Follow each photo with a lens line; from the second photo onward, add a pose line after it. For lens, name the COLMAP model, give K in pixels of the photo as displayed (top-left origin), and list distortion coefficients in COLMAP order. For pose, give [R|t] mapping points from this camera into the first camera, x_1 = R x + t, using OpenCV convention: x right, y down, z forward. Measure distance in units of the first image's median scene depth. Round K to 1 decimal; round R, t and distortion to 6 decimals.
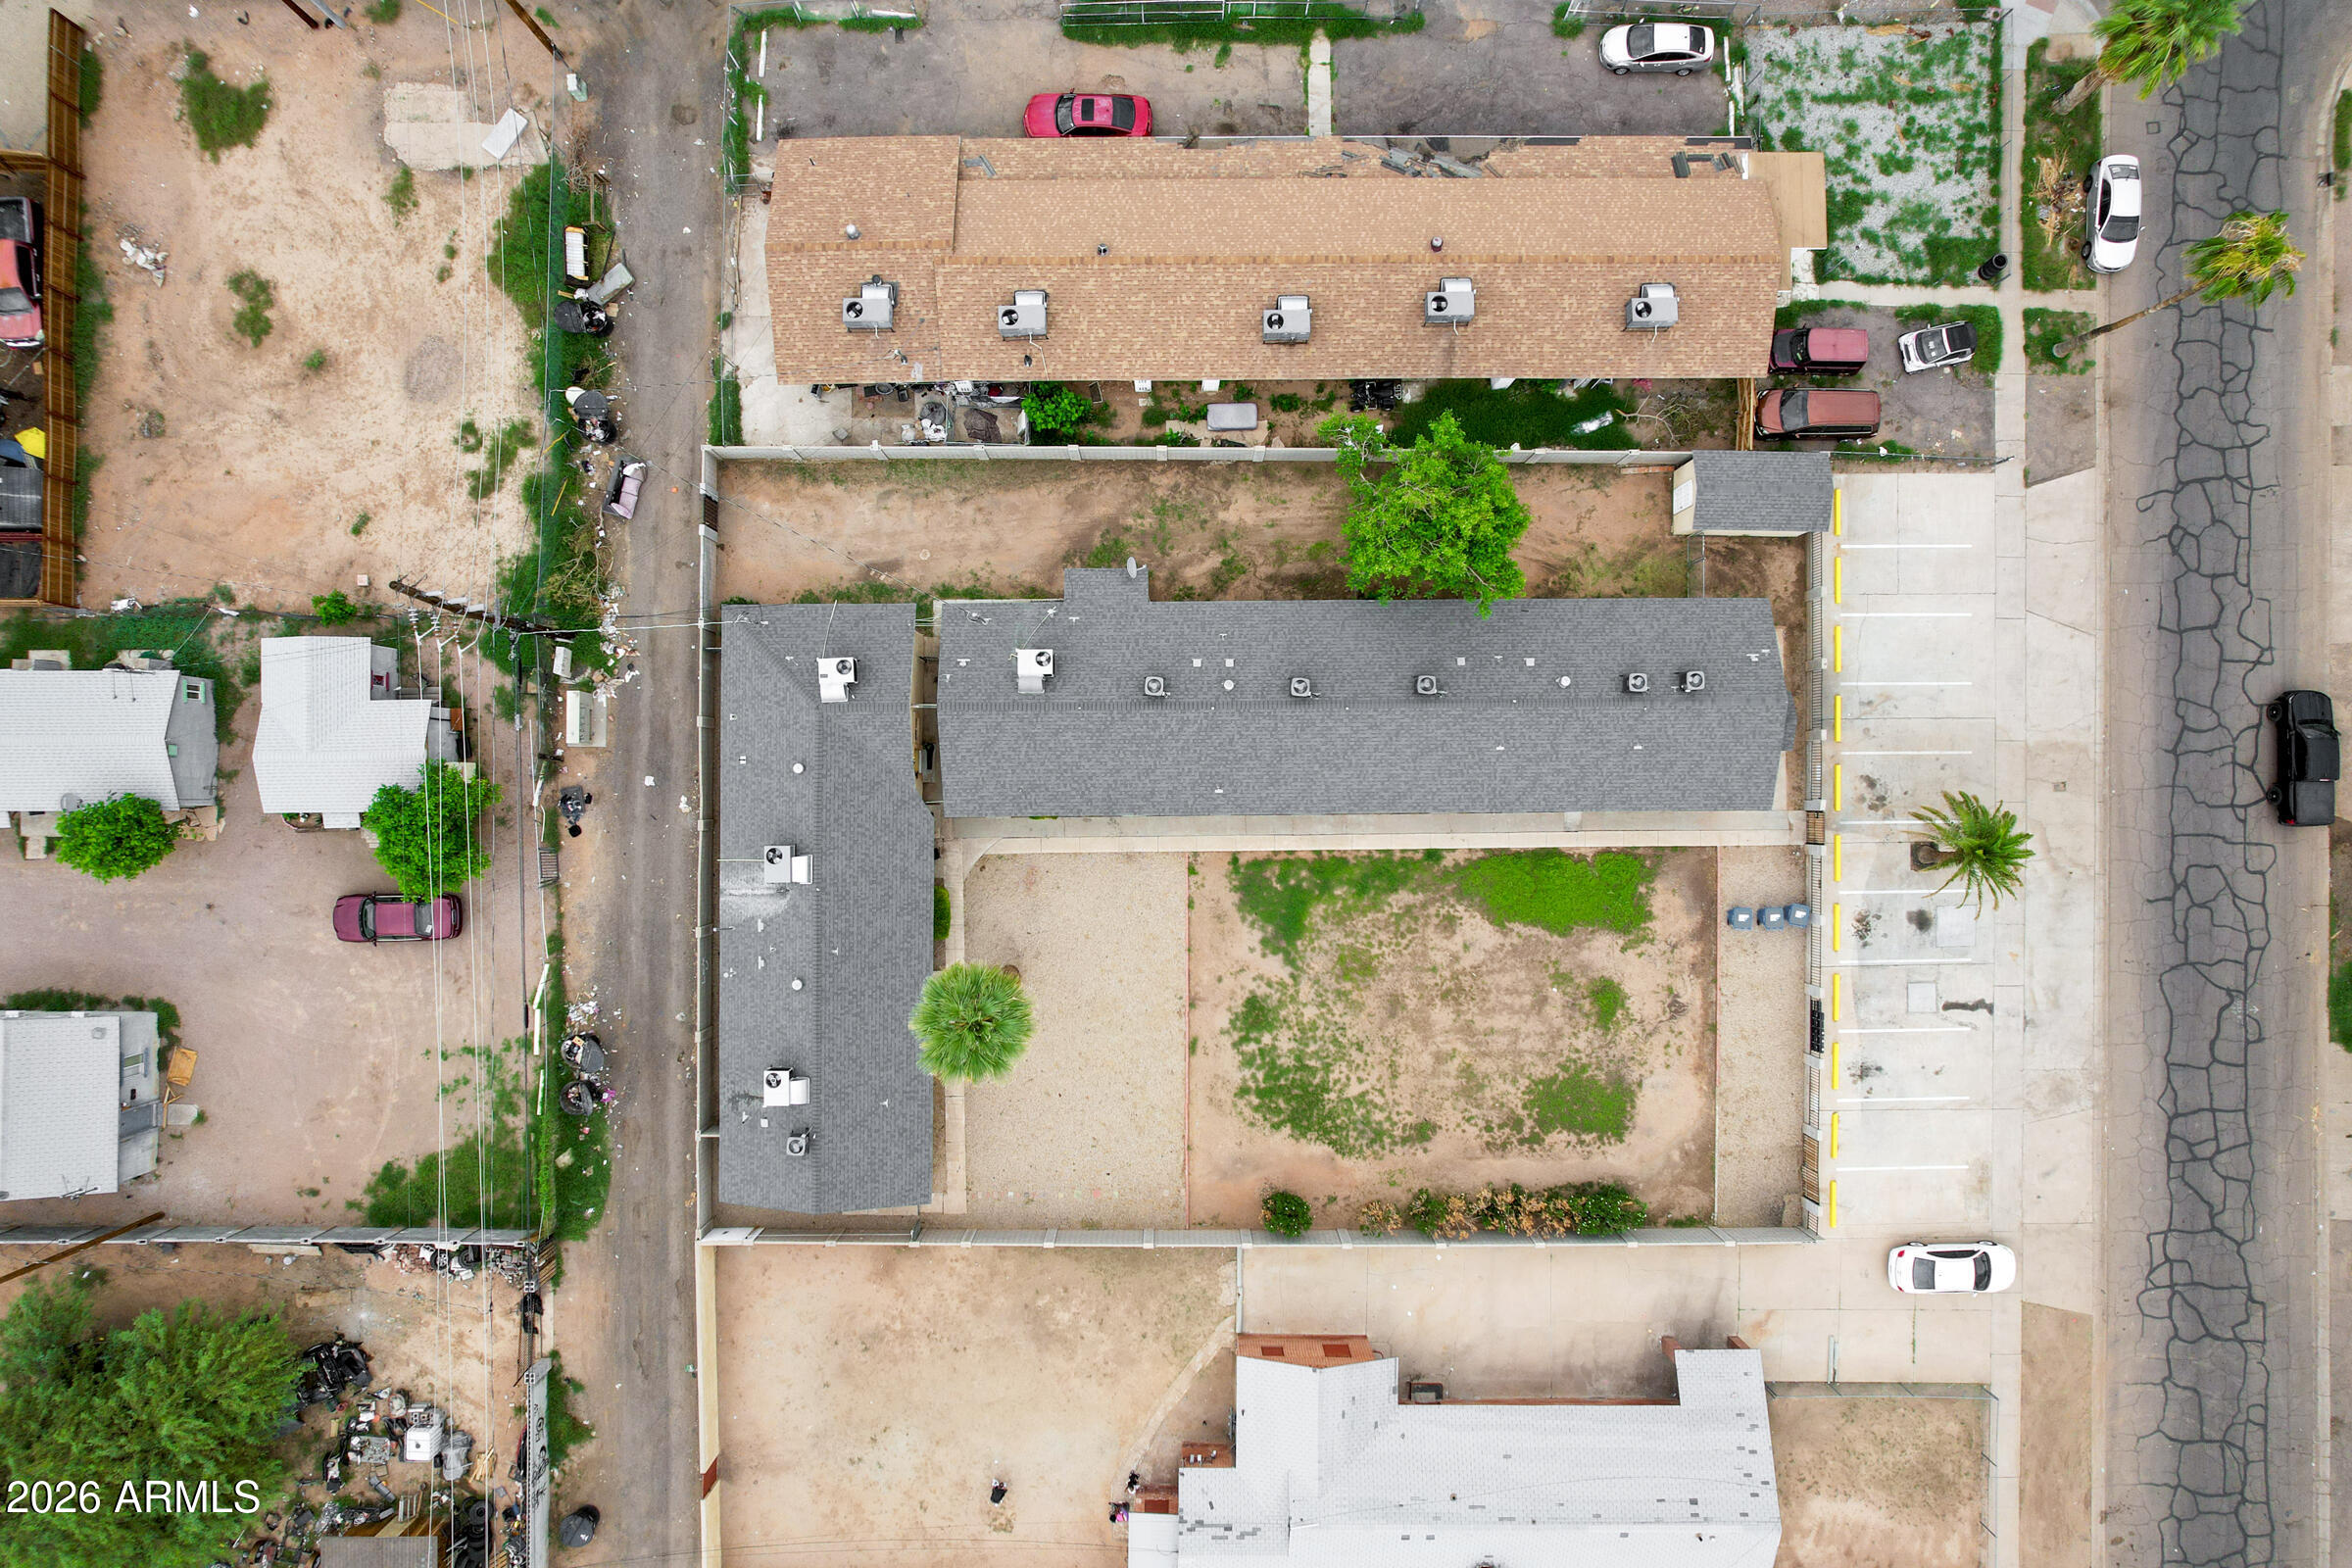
lens RADIAL K [[1528.9, 0, 1173.9], [0, 1528.9, 846.0], [0, 0, 1]] dist [-0.072226, 0.058138]
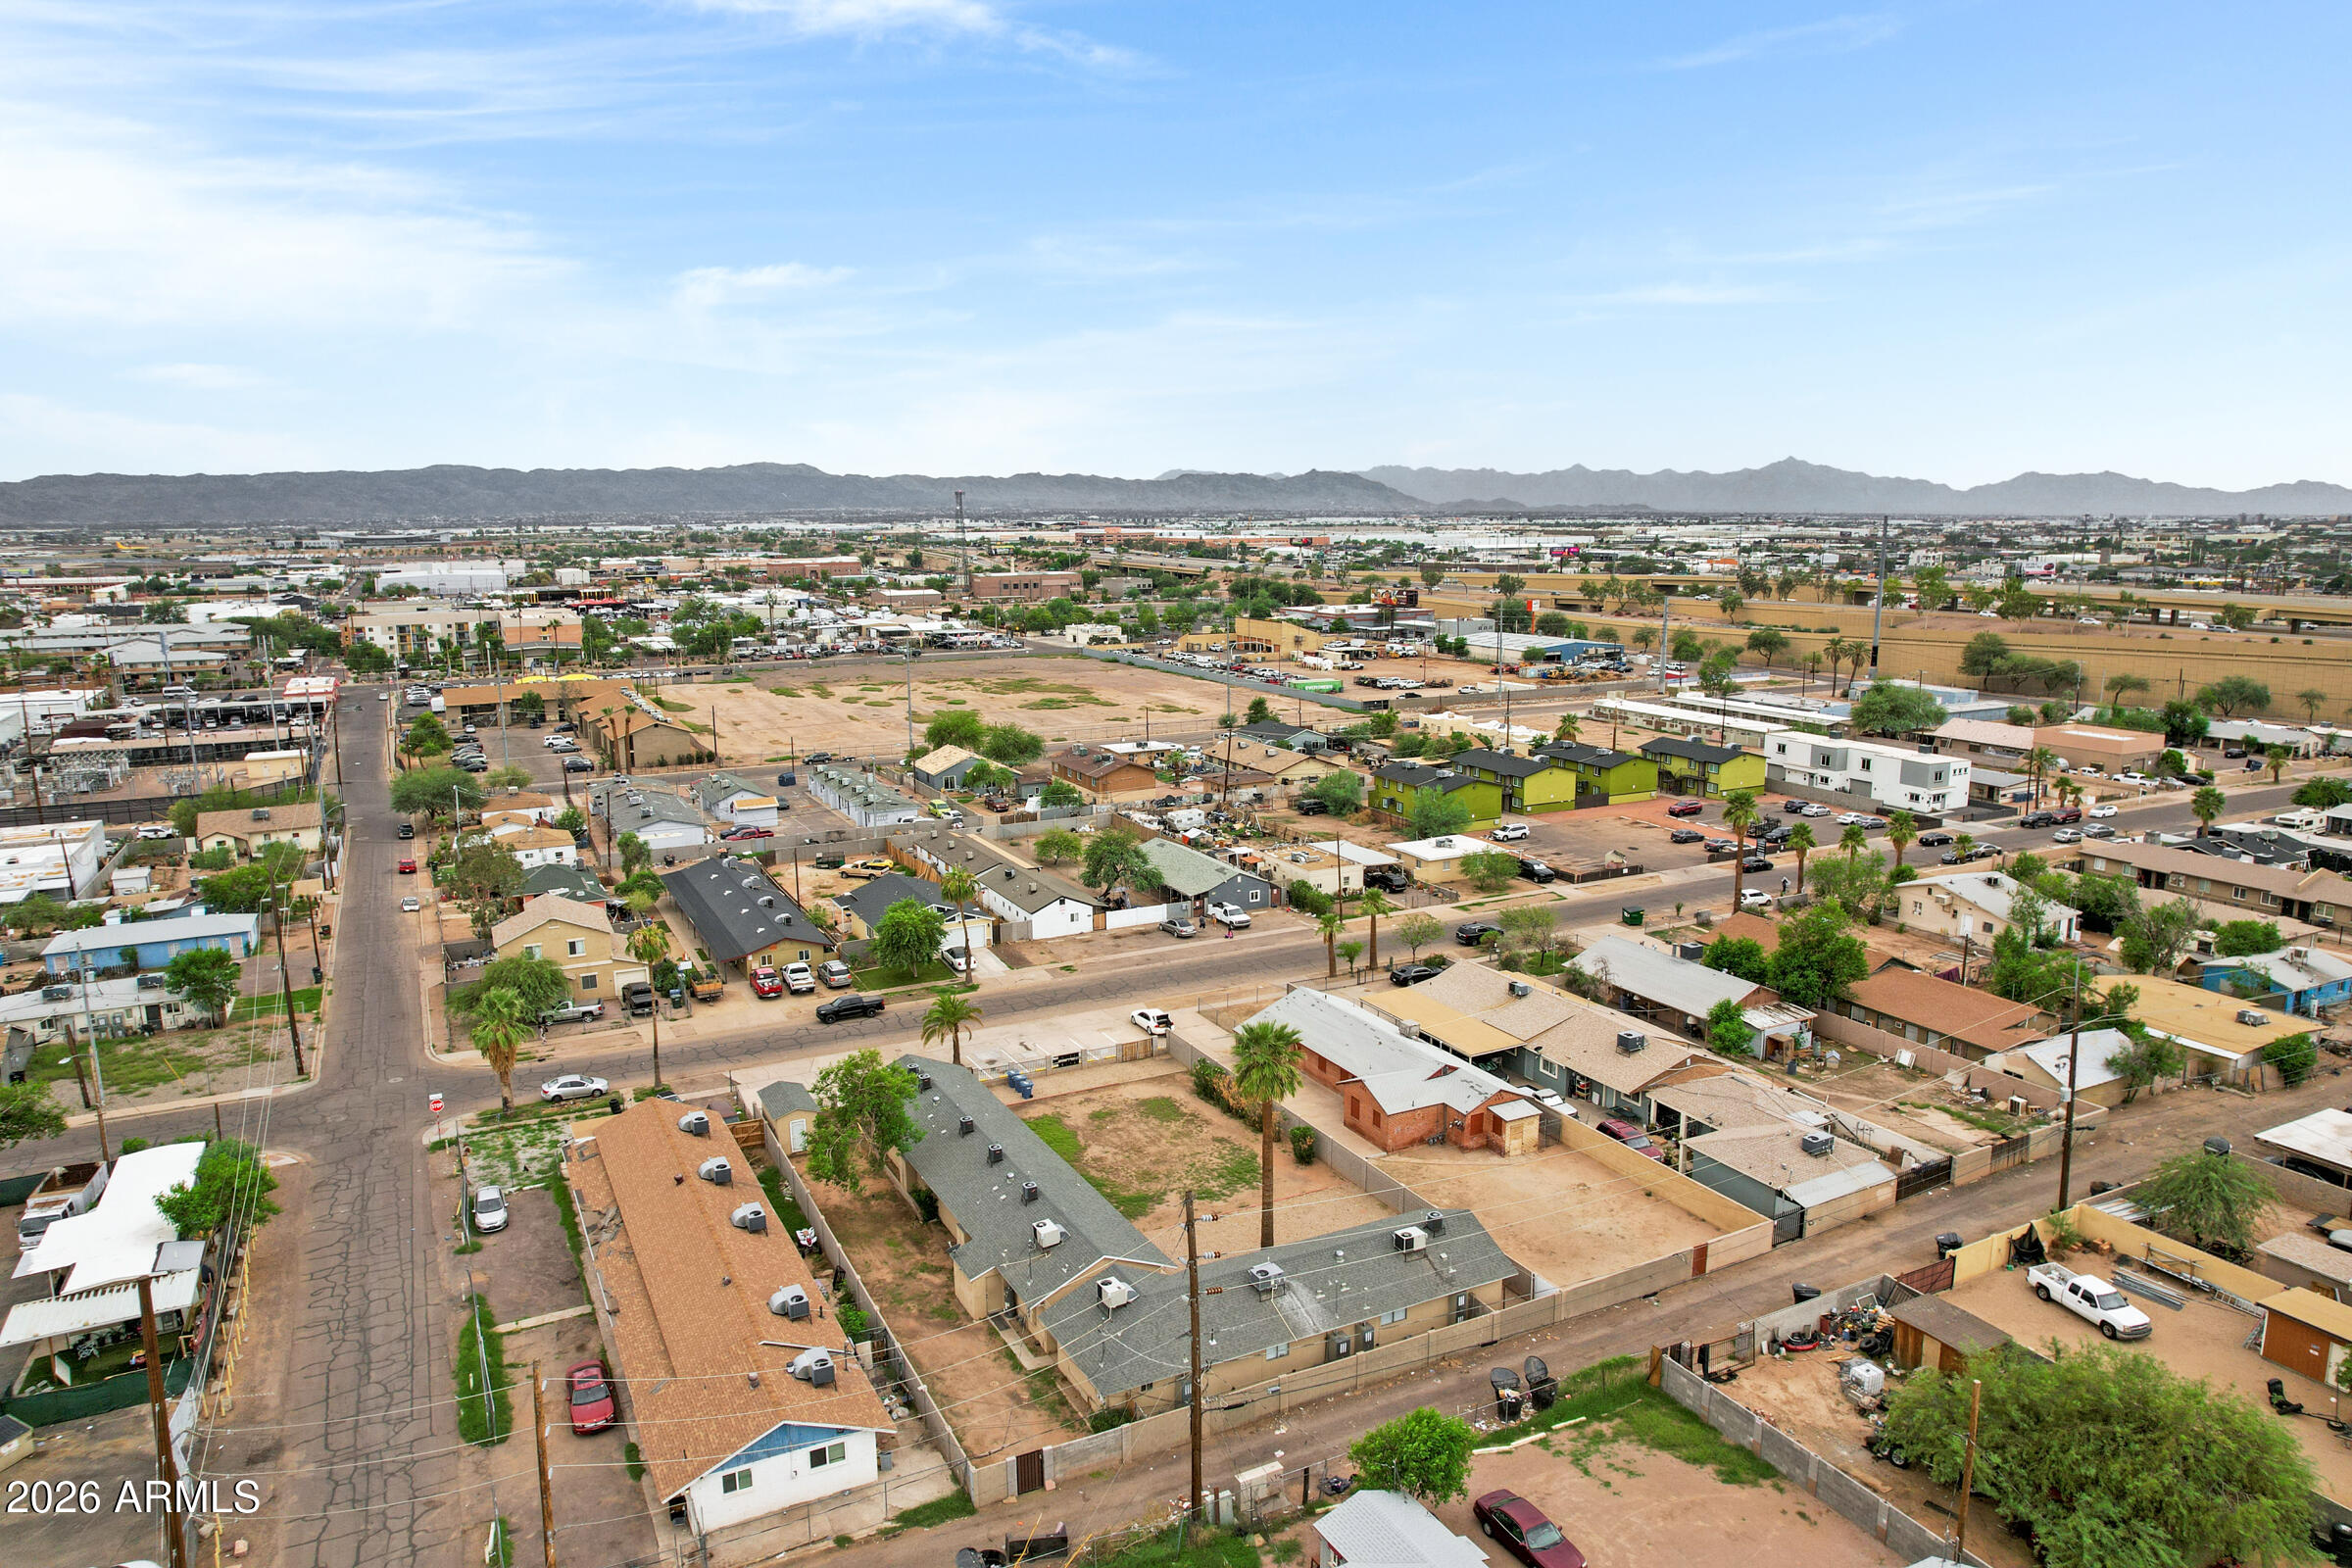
lens RADIAL K [[1498.2, 0, 1176.5], [0, 1498.2, 815.2], [0, 0, 1]] dist [-0.075414, 0.062189]
pose [[-0.455035, -0.176418, 0.872823, -1.151481], [0.890460, -0.095555, 0.444916, -0.533401], [0.004911, 0.979666, 0.200574, 0.336641]]
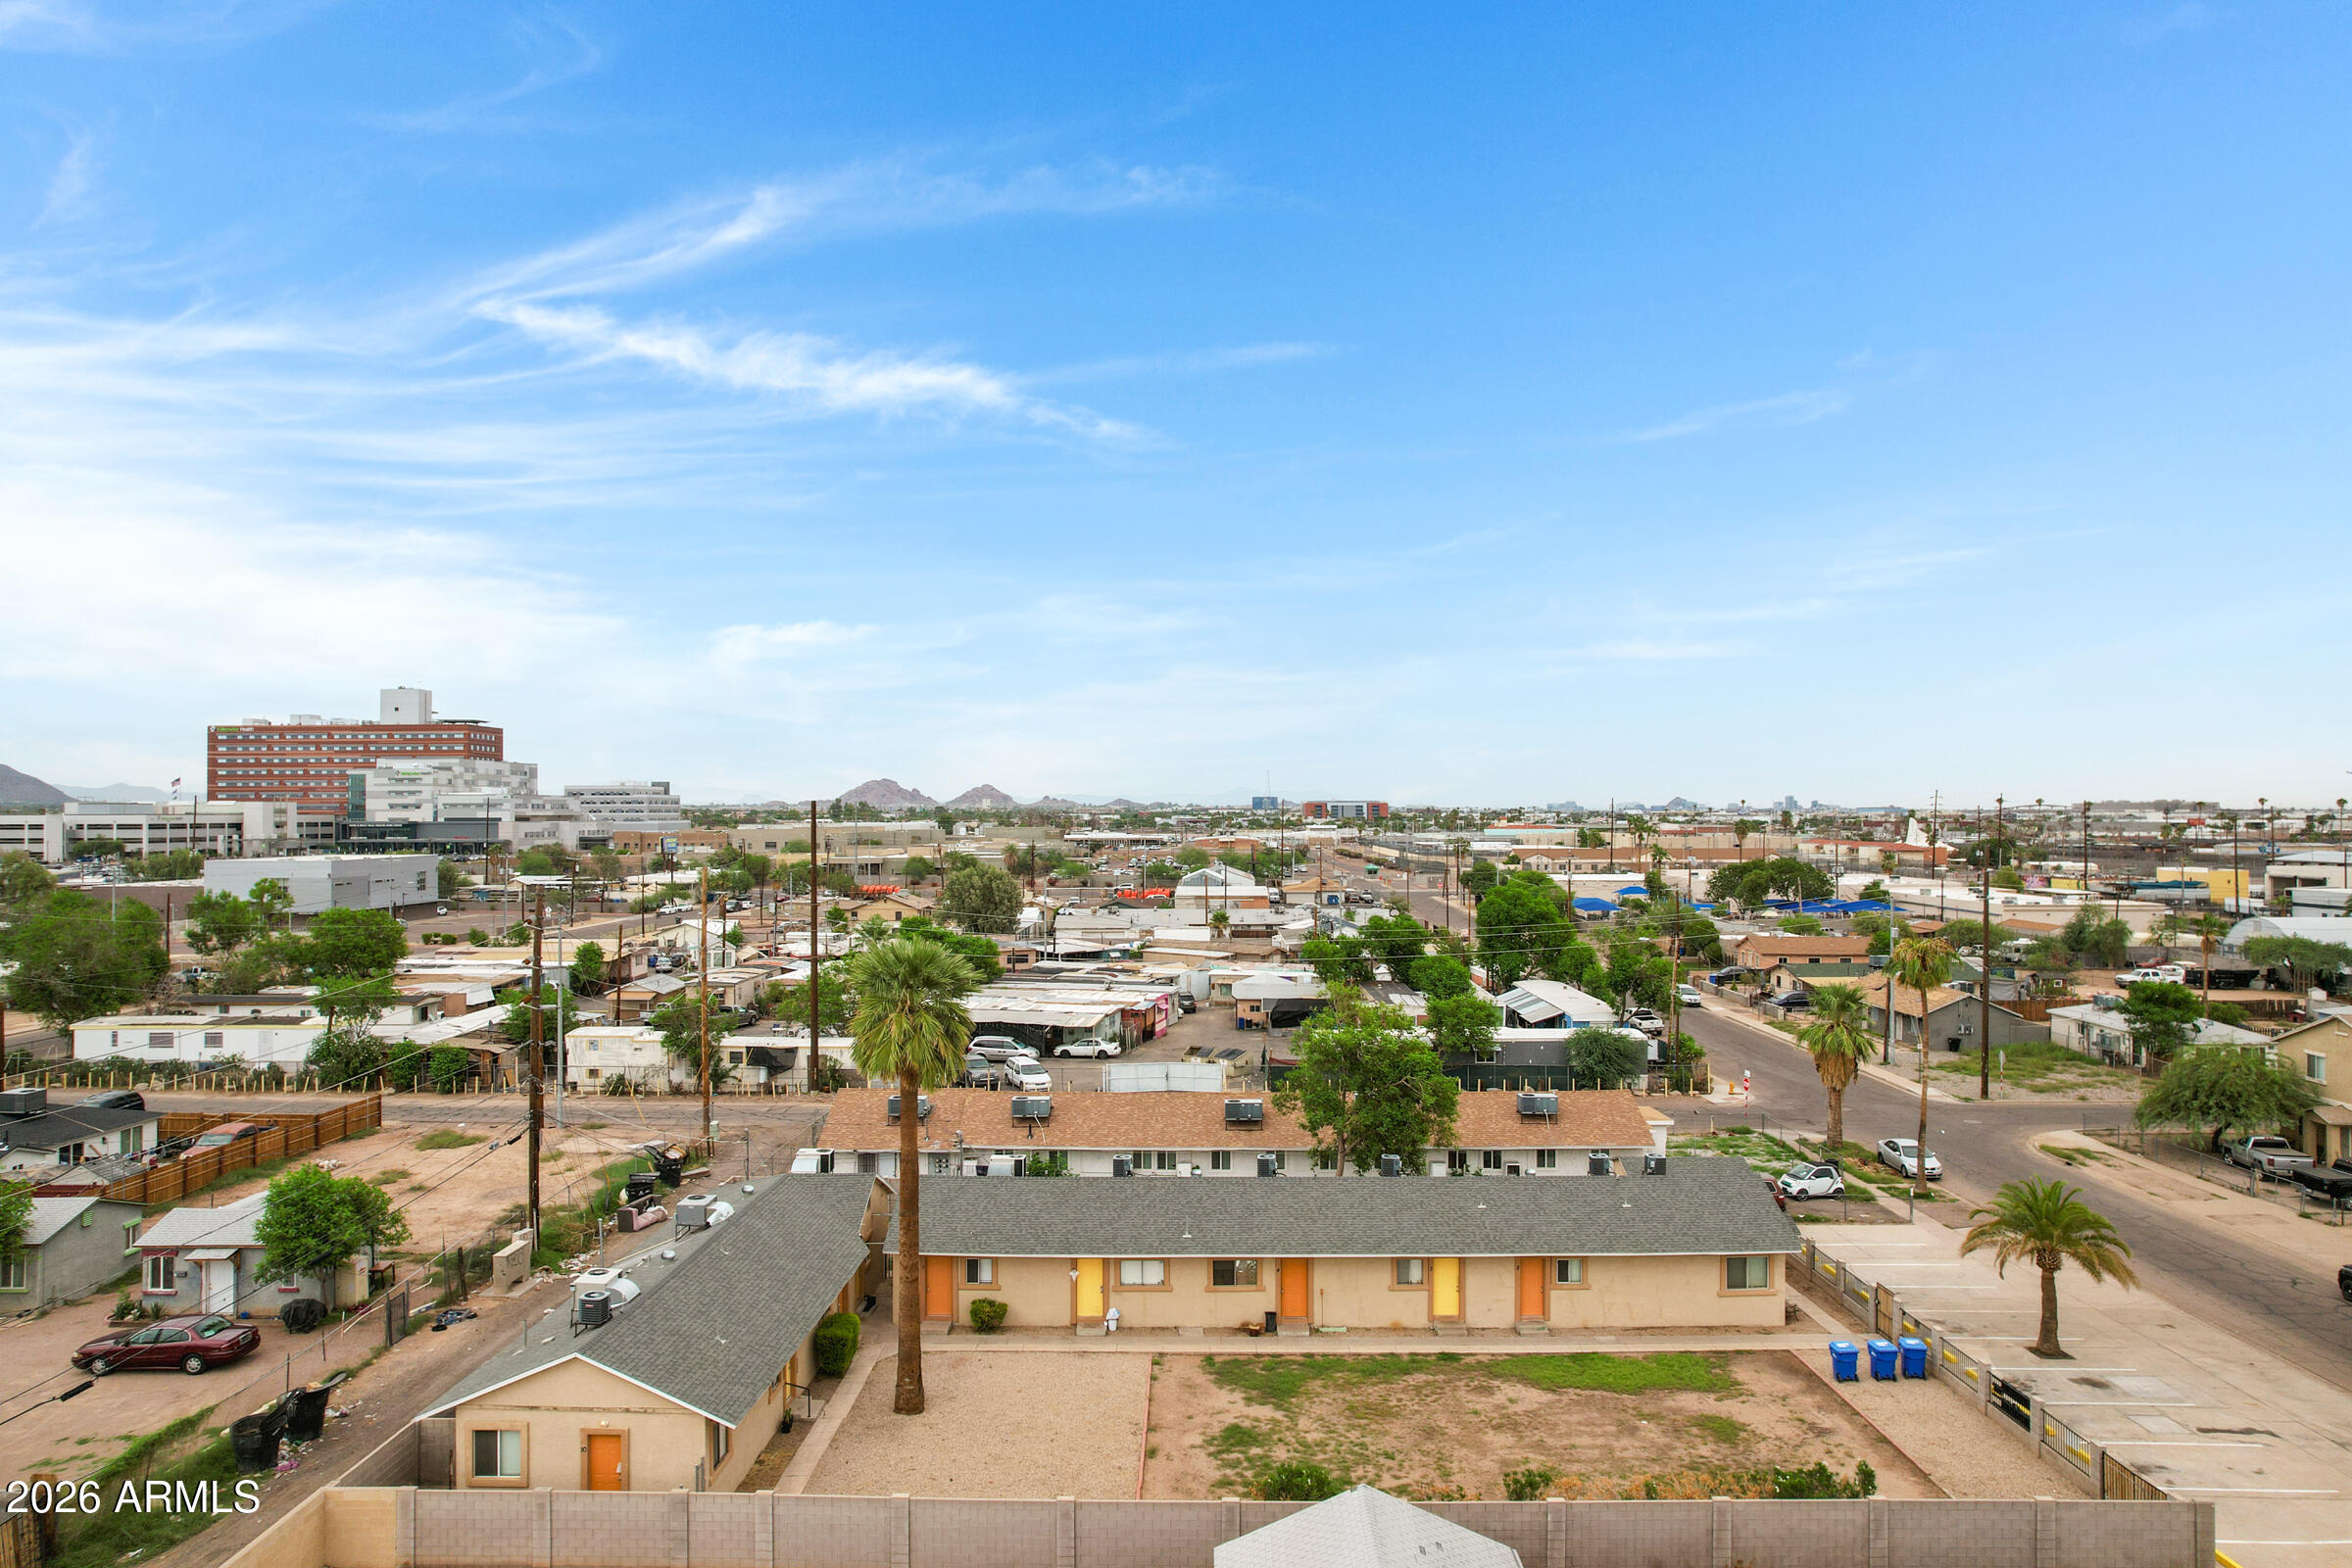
lens RADIAL K [[1498.2, 0, 1176.5], [0, 1498.2, 815.2], [0, 0, 1]] dist [-0.075414, 0.062189]
pose [[0.999898, -0.002677, -0.013999, 0.034356], [-0.013989, 0.003602, -0.999896, 0.810779], [0.002727, 0.999990, 0.003564, 0.703214]]
